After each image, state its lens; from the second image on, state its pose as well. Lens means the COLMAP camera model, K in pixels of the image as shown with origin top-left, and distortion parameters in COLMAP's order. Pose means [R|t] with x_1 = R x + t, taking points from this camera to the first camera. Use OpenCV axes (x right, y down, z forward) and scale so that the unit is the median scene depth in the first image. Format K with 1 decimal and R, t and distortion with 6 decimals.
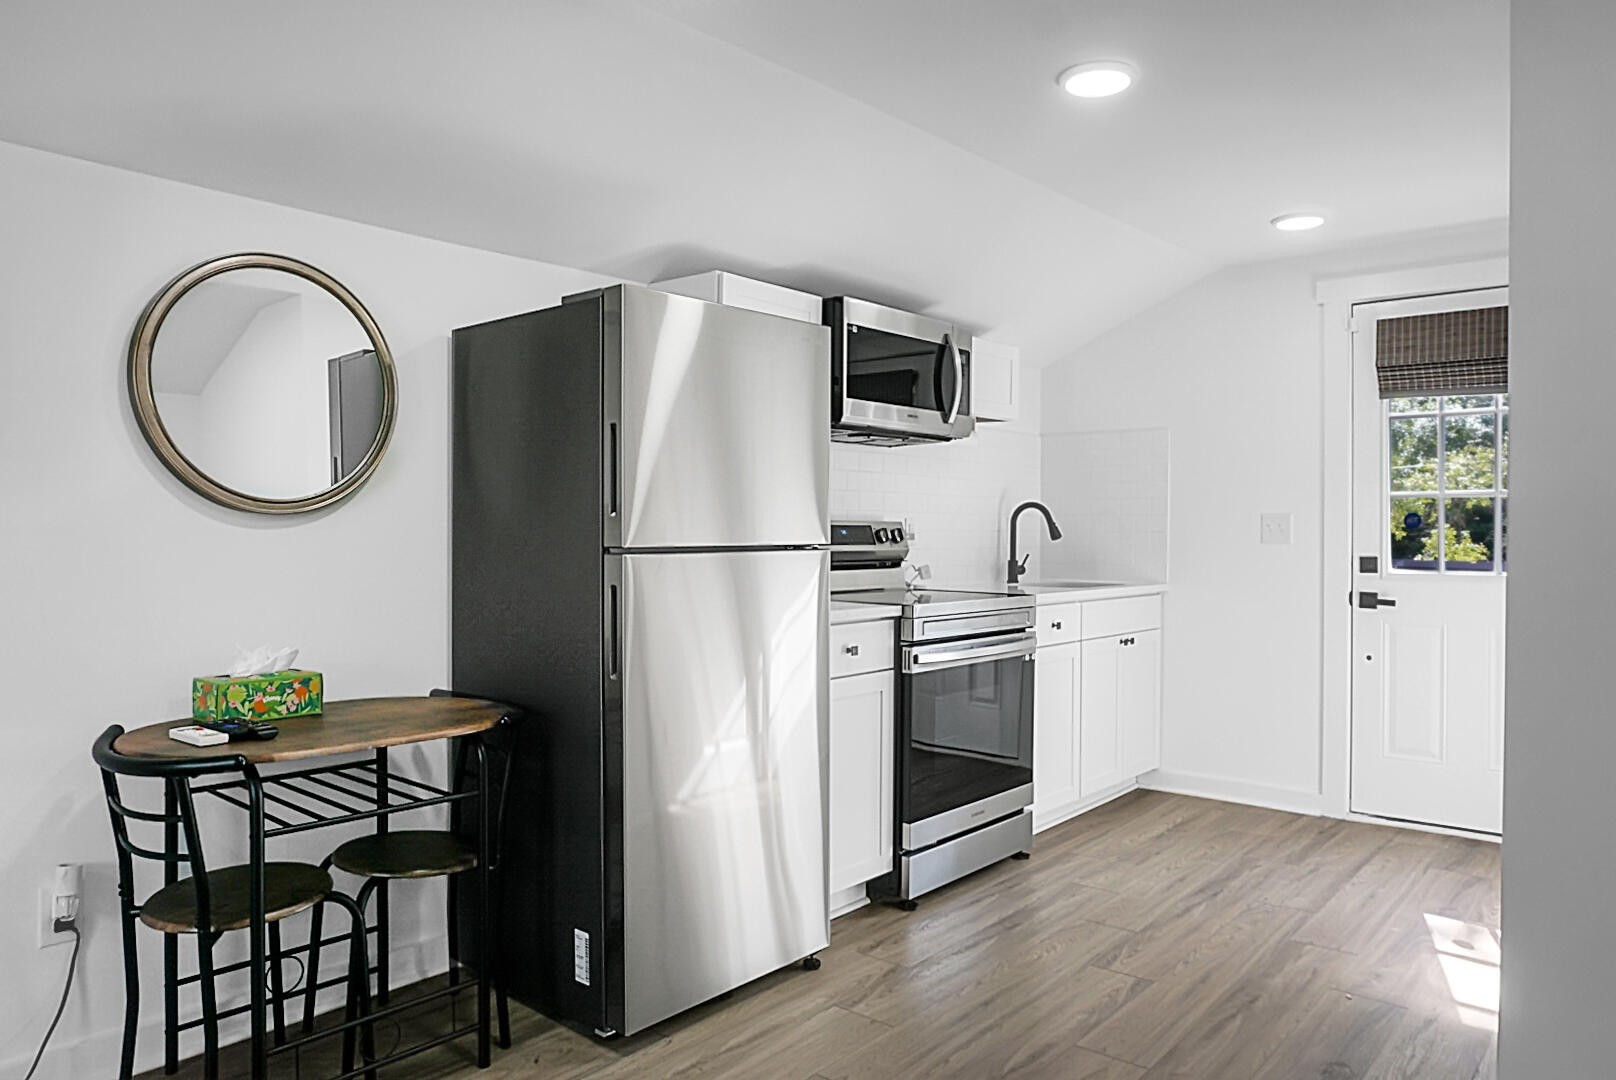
lens RADIAL K [[1106.5, 0, 808.9], [0, 1106.5, 539.4], [0, 0, 1]] dist [-0.041923, 0.006317]
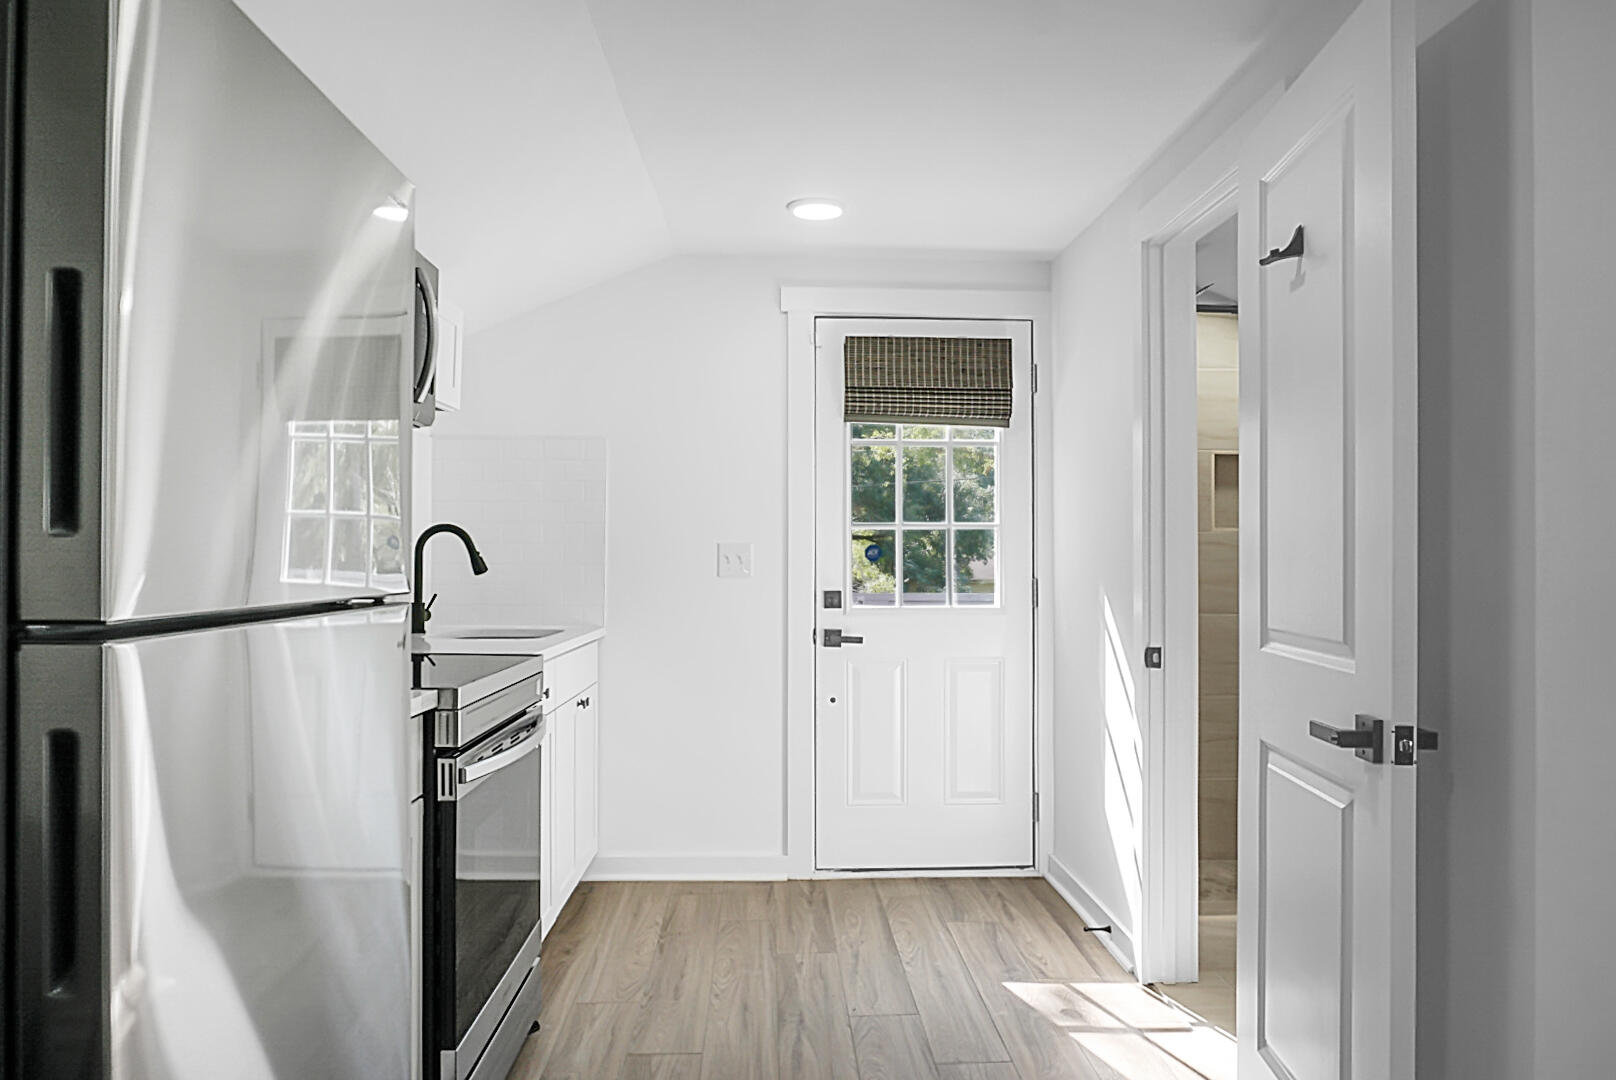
lens RADIAL K [[1106.5, 0, 807.1], [0, 1106.5, 547.8], [0, 0, 1]] dist [-0.041923, 0.006317]
pose [[0.730074, 0.007089, 0.683332, -0.149386], [0.003212, 0.999900, -0.013805, -0.007848], [-0.683361, 0.012273, 0.729978, 0.345084]]
